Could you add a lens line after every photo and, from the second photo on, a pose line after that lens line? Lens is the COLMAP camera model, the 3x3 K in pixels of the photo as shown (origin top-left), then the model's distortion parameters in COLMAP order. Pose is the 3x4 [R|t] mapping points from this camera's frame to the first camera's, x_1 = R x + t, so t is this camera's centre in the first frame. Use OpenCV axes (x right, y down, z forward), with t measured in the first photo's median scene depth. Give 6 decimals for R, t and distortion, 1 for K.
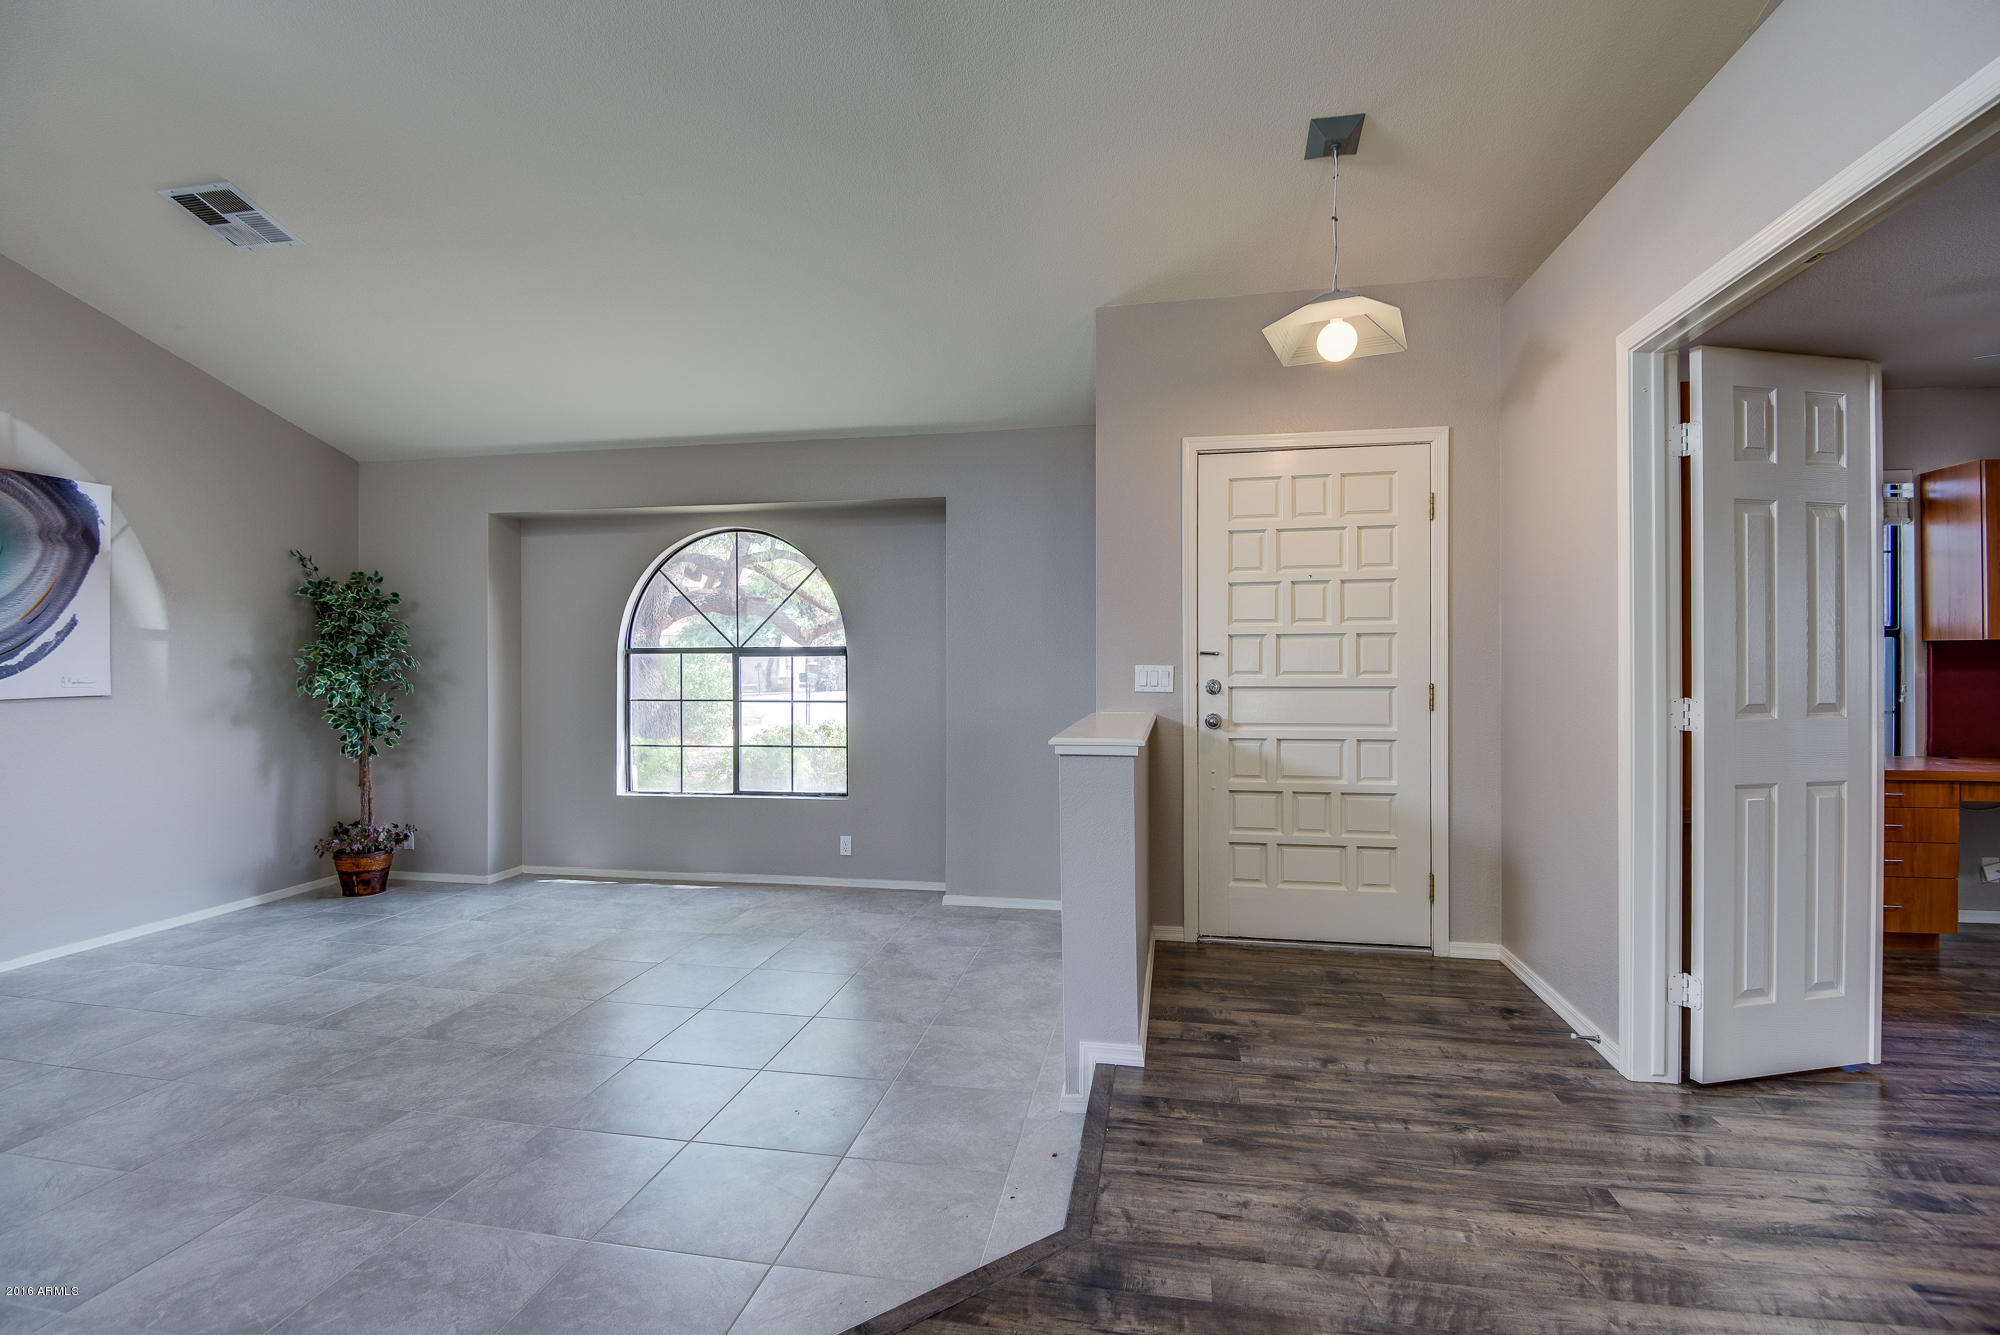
lens RADIAL K [[916.6, 0, 1003.1], [0, 916.6, 654.3], [0, 0, 1]] dist [0.015355, -0.022795]
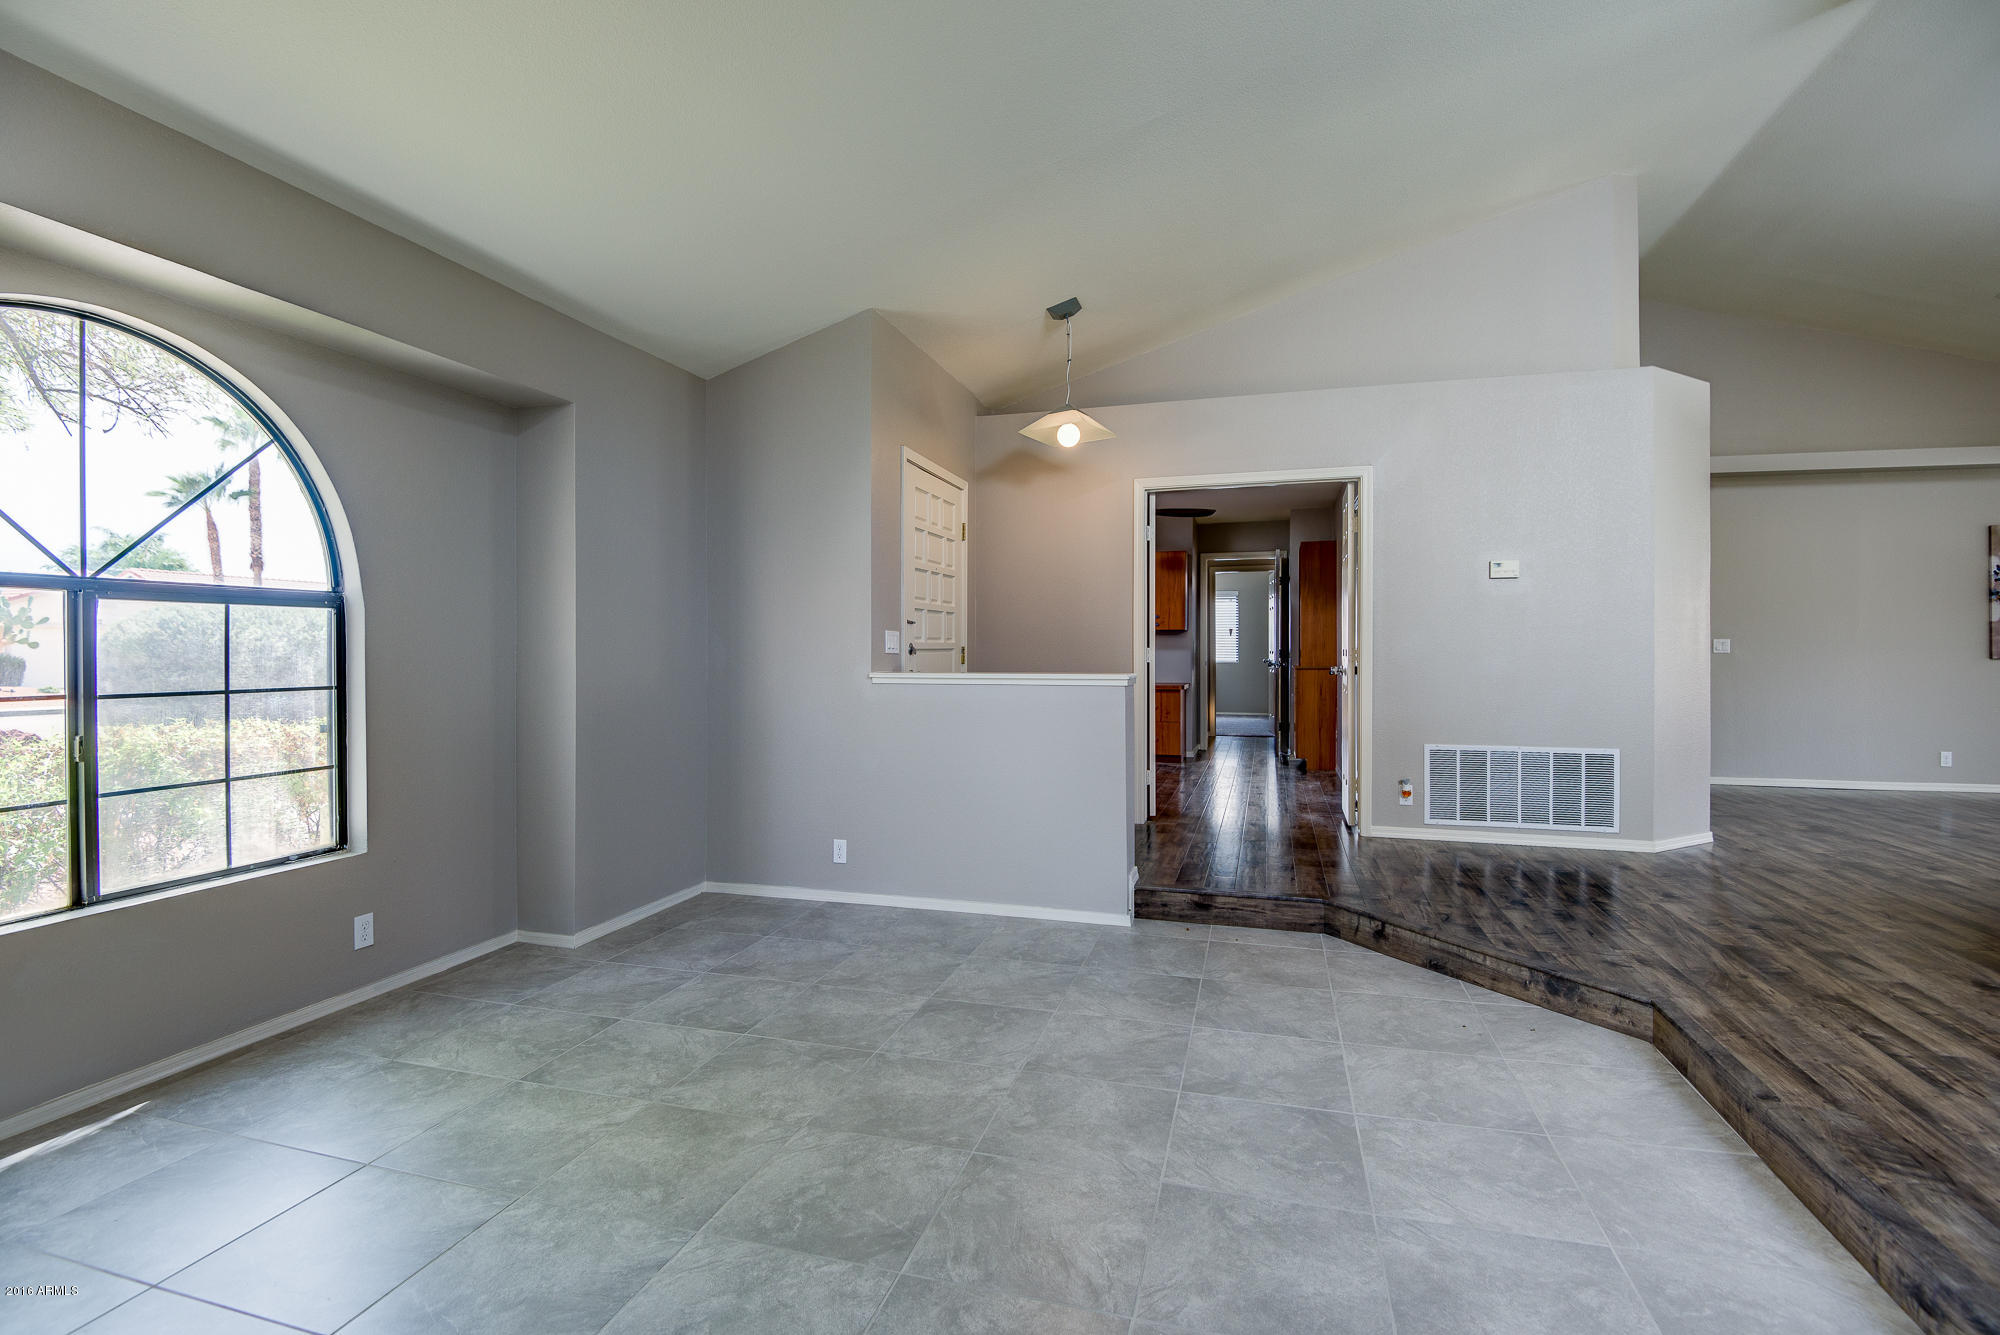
lens RADIAL K [[916.6, 0, 1003.1], [0, 916.6, 654.3], [0, 0, 1]] dist [0.015355, -0.022795]
pose [[0.099046, -0.002090, 0.995081, -1.049137], [-0.001267, 0.999997, 0.002227, 0.042830], [-0.995082, -0.001481, 0.099043, 0.781242]]
